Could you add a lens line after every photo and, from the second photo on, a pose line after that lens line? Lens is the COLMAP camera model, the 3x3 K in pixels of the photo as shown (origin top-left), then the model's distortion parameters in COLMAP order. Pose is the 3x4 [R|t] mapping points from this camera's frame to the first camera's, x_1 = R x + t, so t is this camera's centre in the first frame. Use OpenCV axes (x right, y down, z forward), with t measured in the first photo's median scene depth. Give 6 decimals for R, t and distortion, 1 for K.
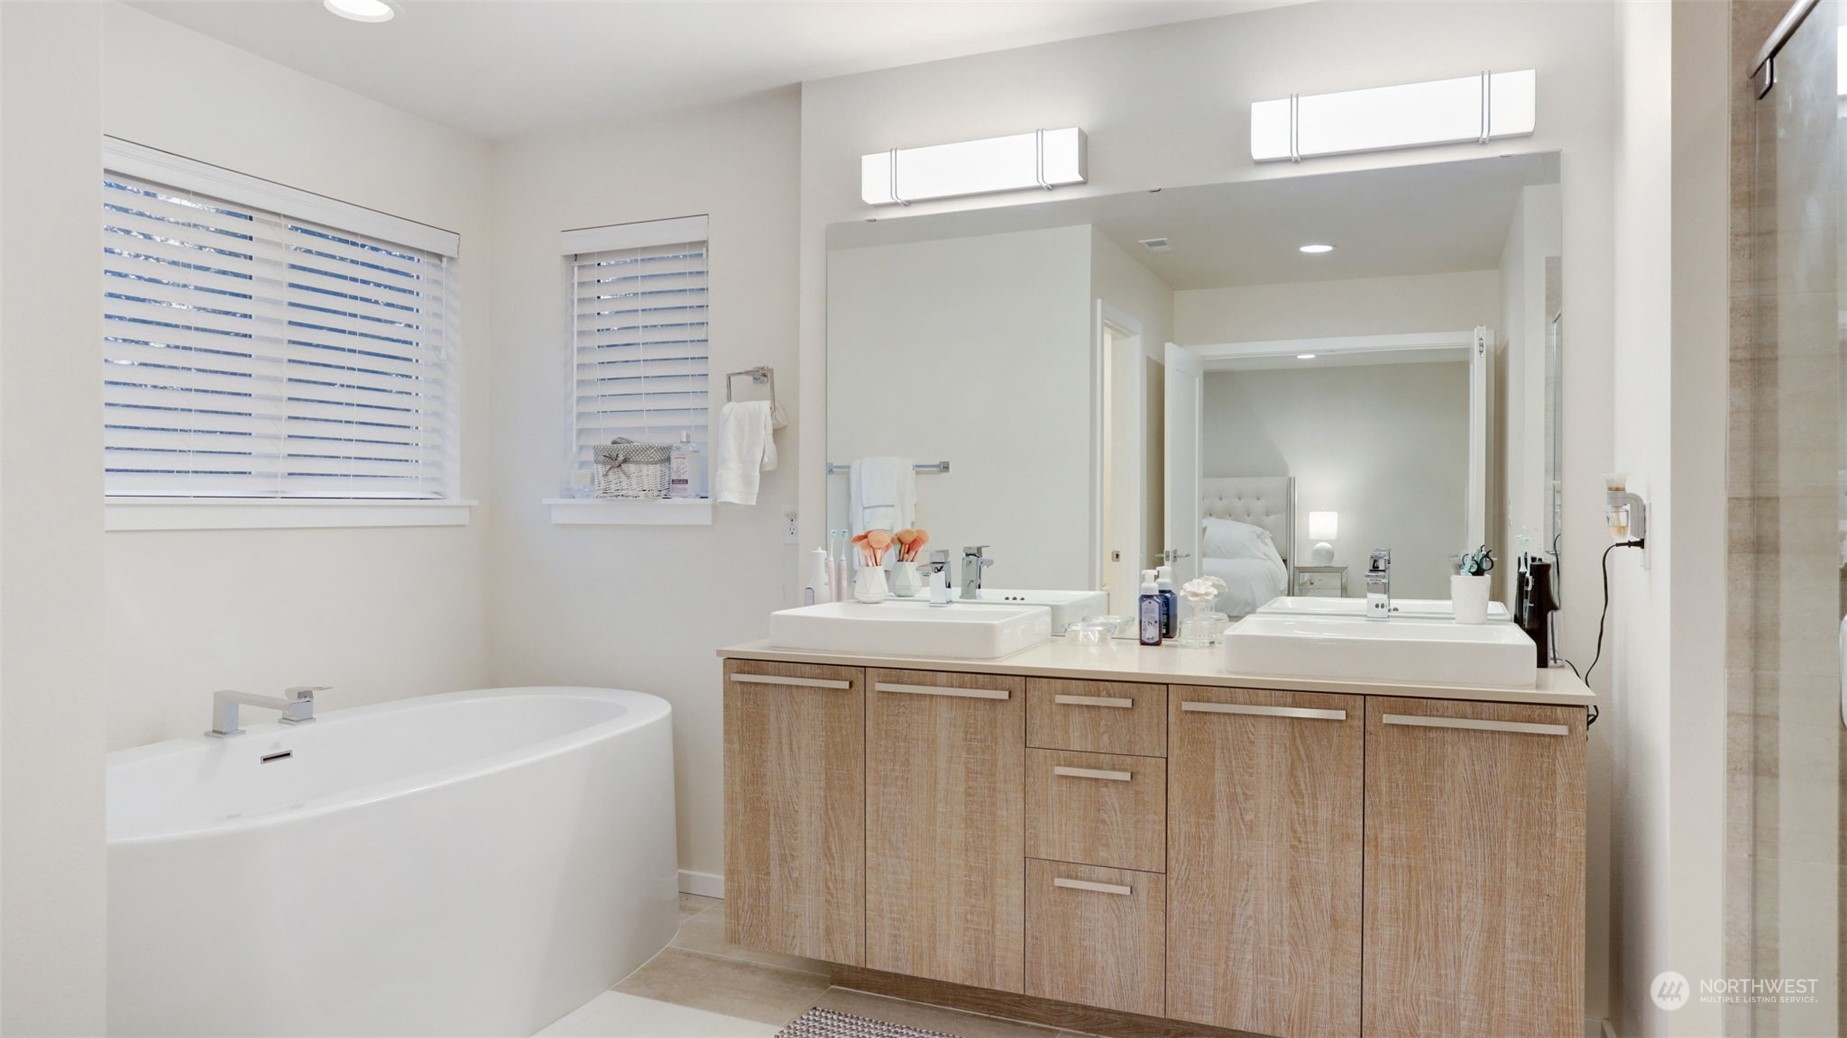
lens RADIAL K [[1160.3, 0, 933.2], [0, 1160.3, 515.5], [0, 0, 1]] dist [-0.046740, 0.041615]
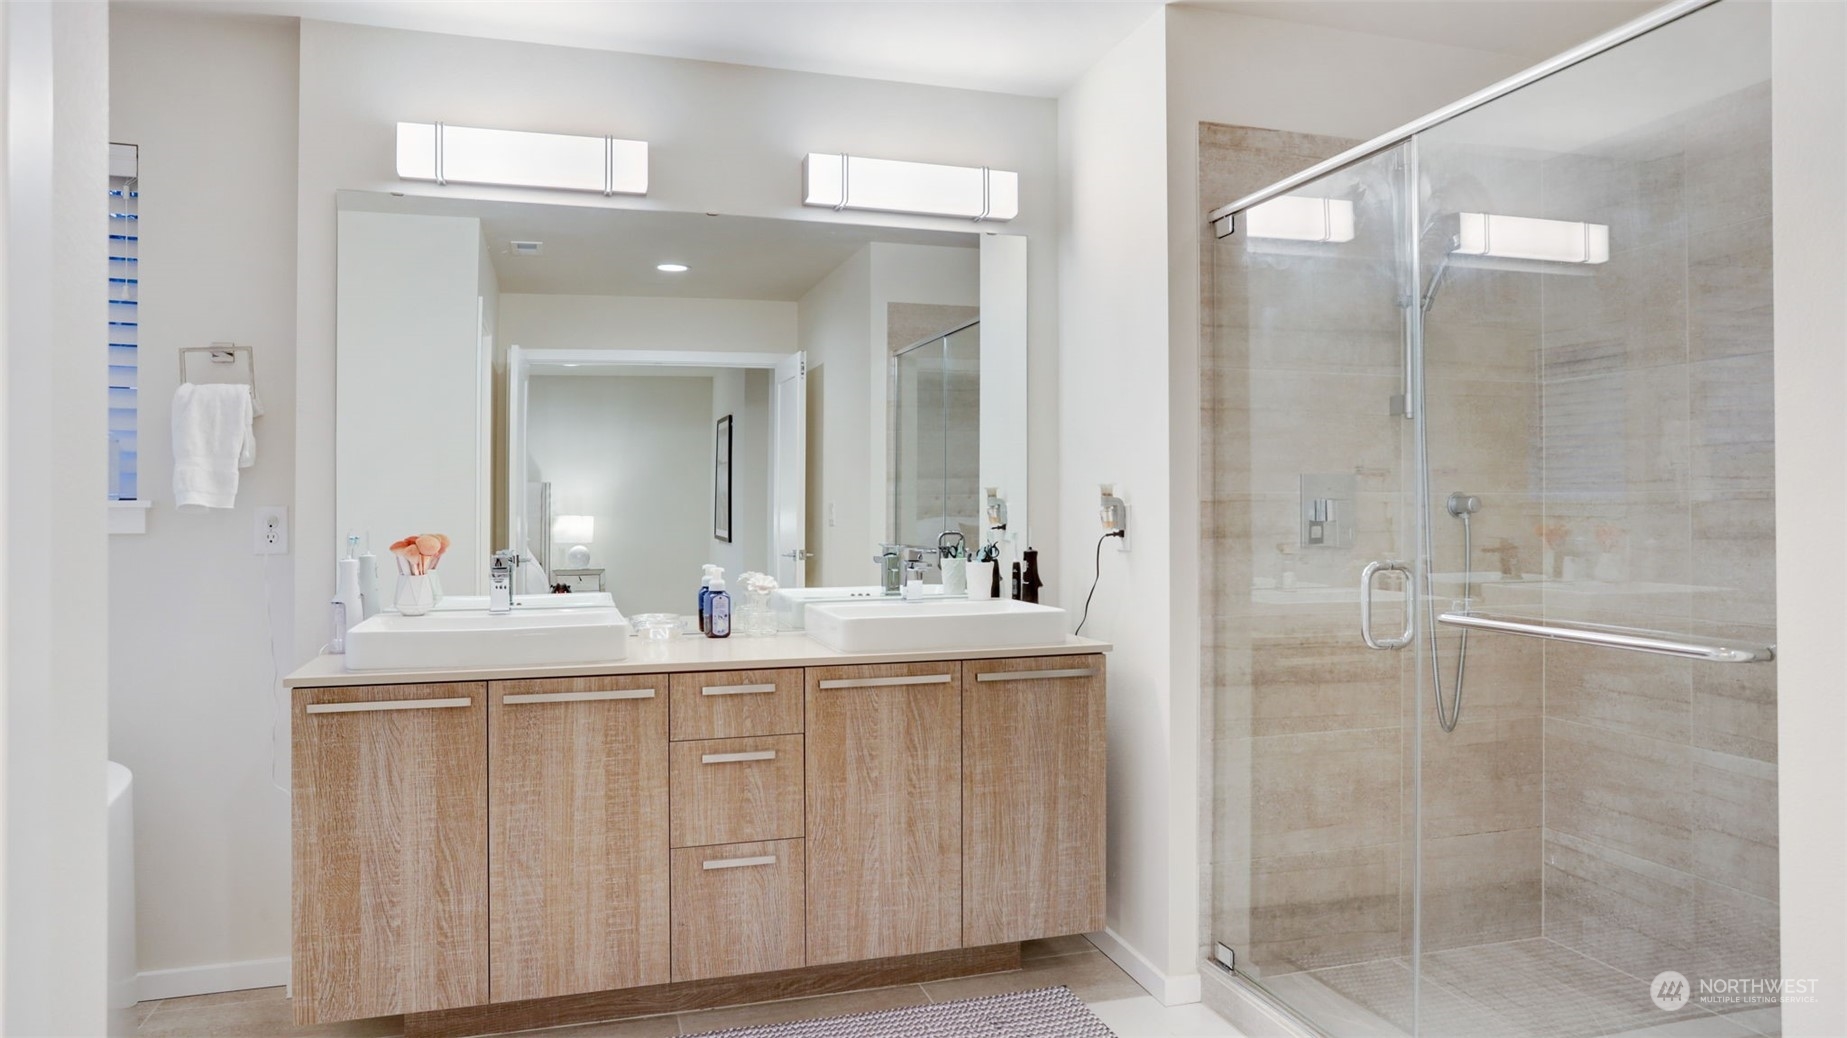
lens RADIAL K [[1160.3, 0, 928.8], [0, 1160.3, 507.7], [0, 0, 1]] dist [-0.046740, 0.041615]
pose [[0.765256, -0.001057, 0.643726, -0.395533], [0.008224, 0.999933, -0.008135, 0.001726], [-0.643674, 0.011520, 0.765213, 0.058848]]
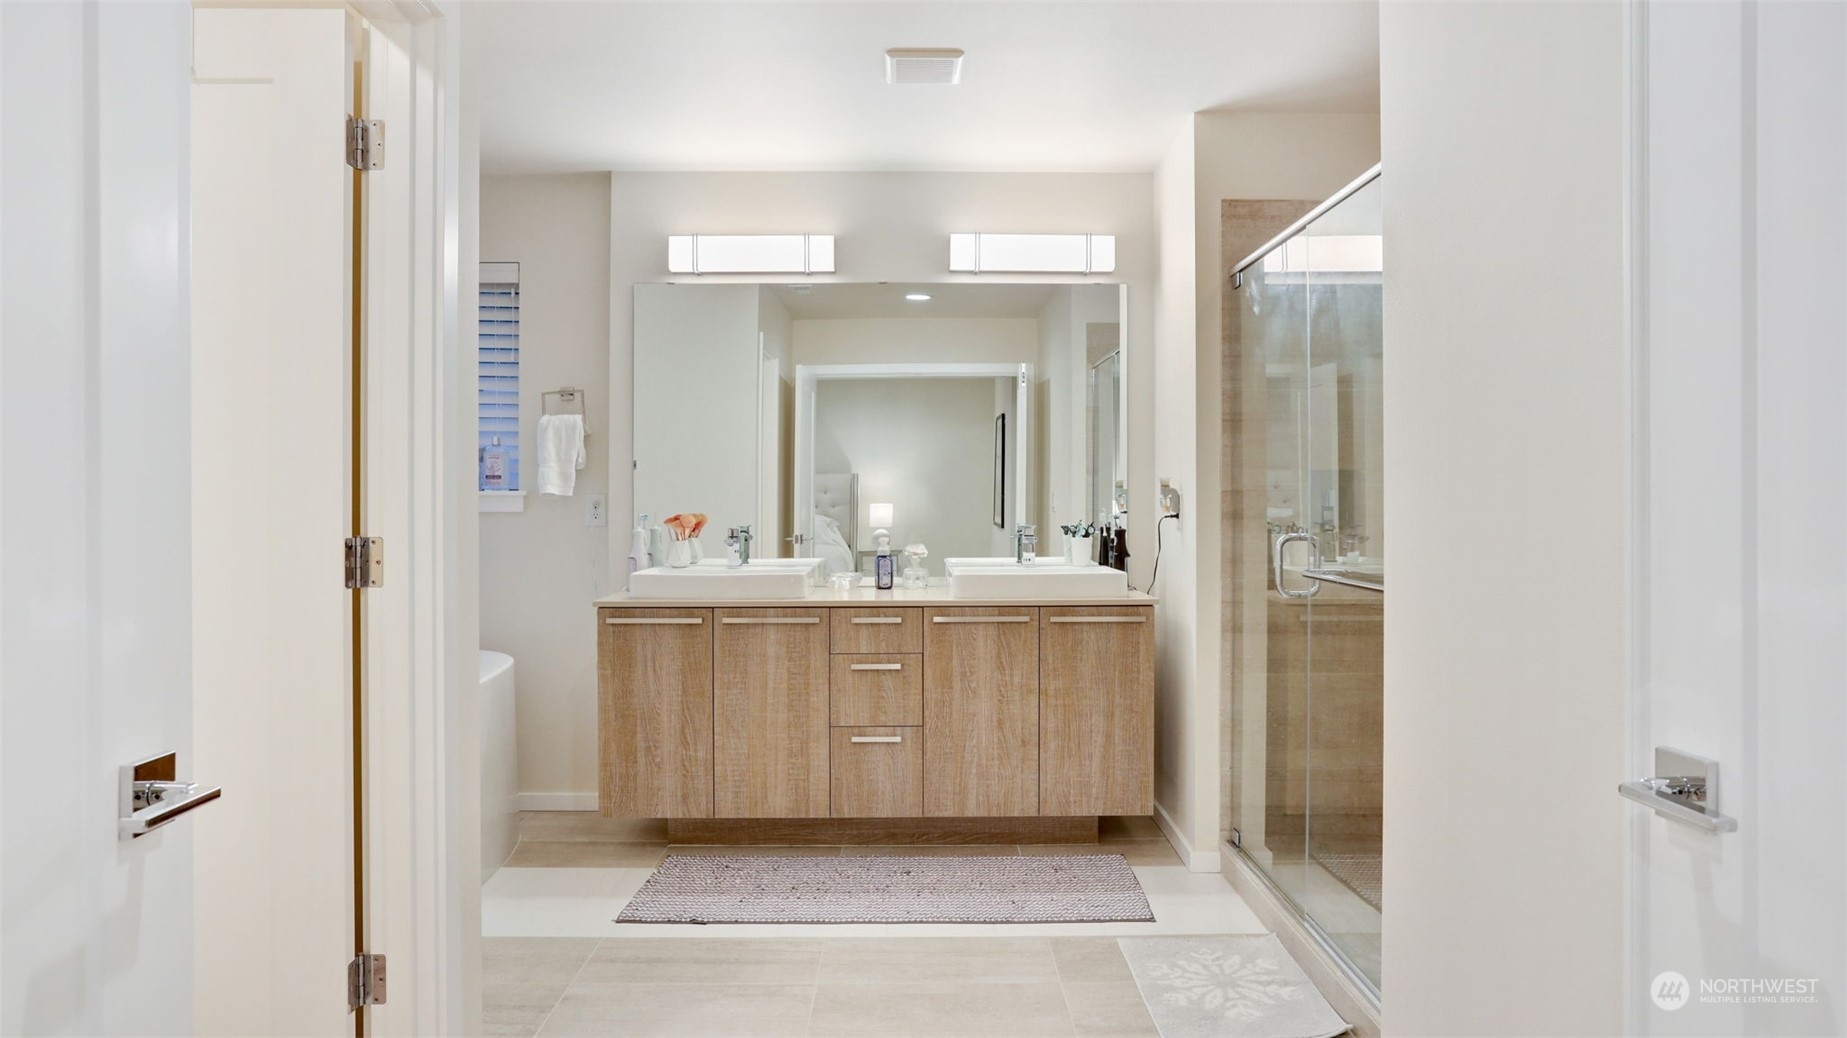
lens RADIAL K [[1160.3, 0, 939.4], [0, 1160.3, 511.7], [0, 0, 1]] dist [-0.046740, 0.041615]
pose [[0.913367, -0.005266, 0.407103, -0.397115], [0.004566, 0.999986, 0.002690, 0.009314], [-0.407111, -0.000598, 0.913378, -0.437882]]
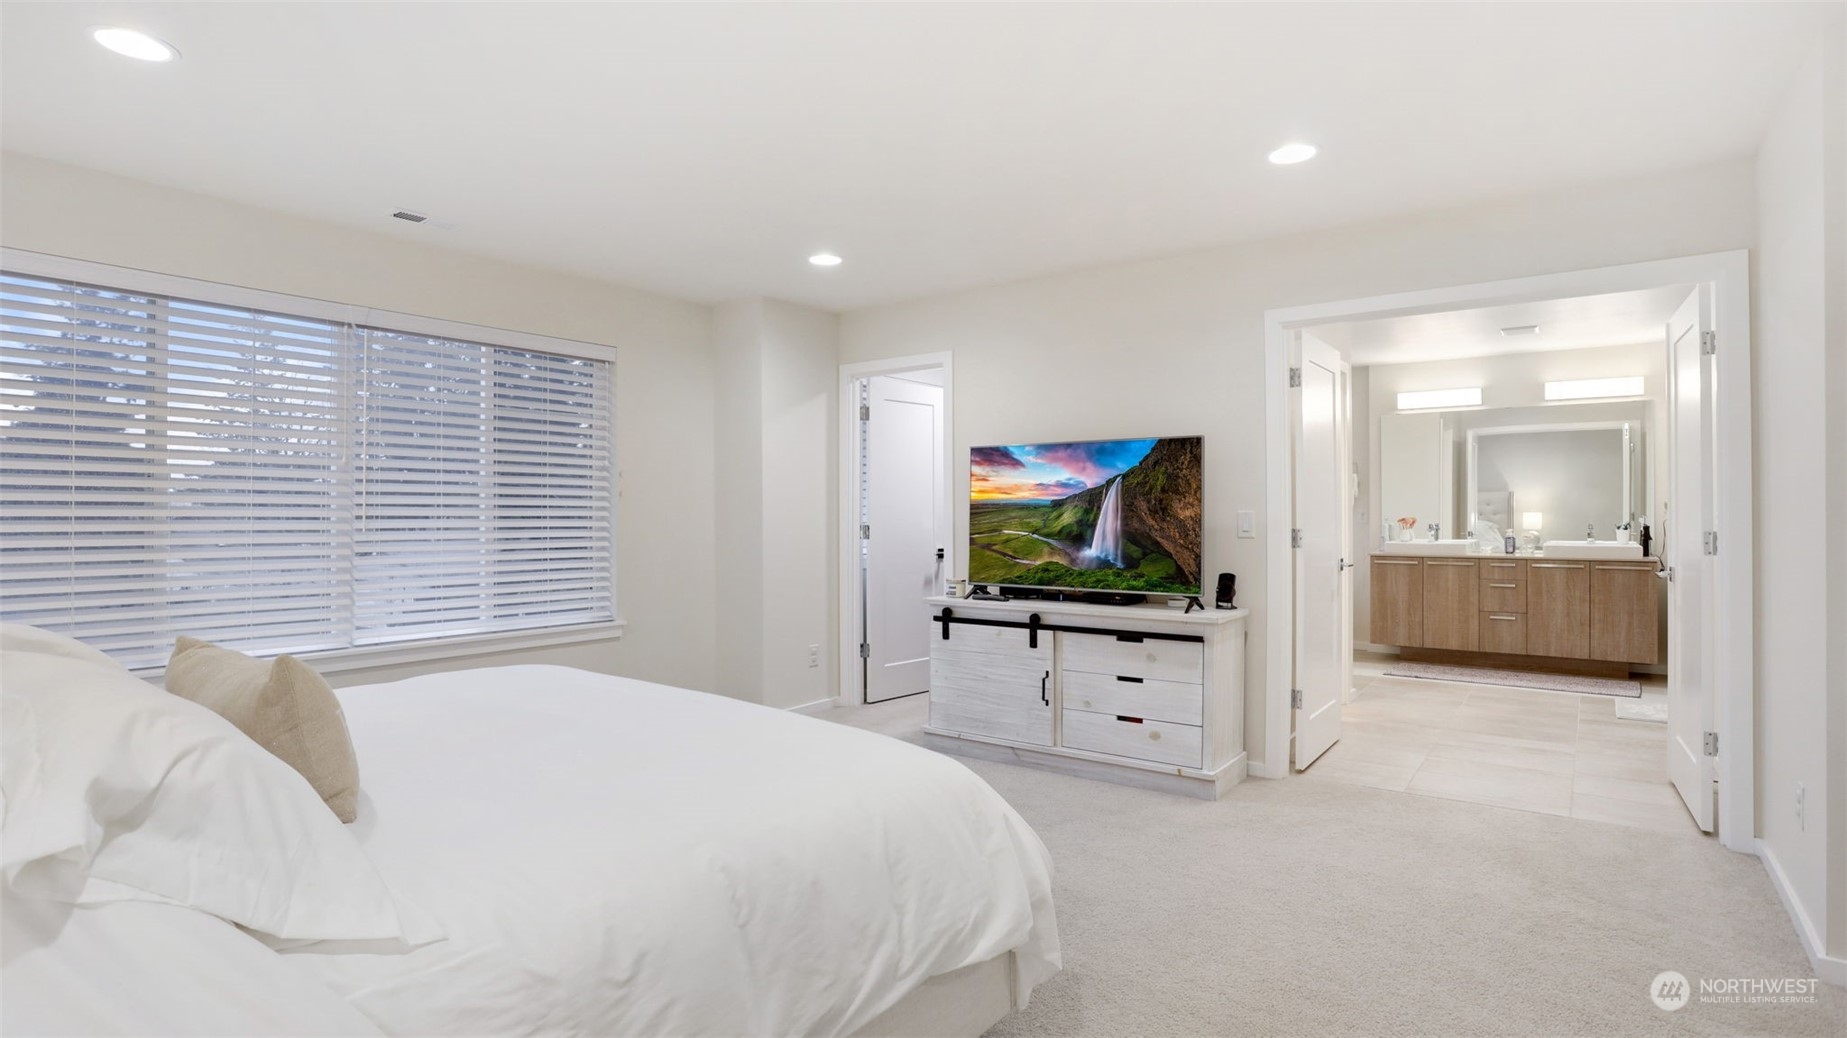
lens RADIAL K [[894.7, 0, 953.9], [0, 894.7, 508.1], [0, 0, 1]] dist [-0.031455, 0.000764]
pose [[0.973985, -0.005828, -0.226538, -0.824971], [0.003071, 0.999917, -0.012520, 0.016538], [0.226593, 0.011499, 0.973922, -1.876771]]
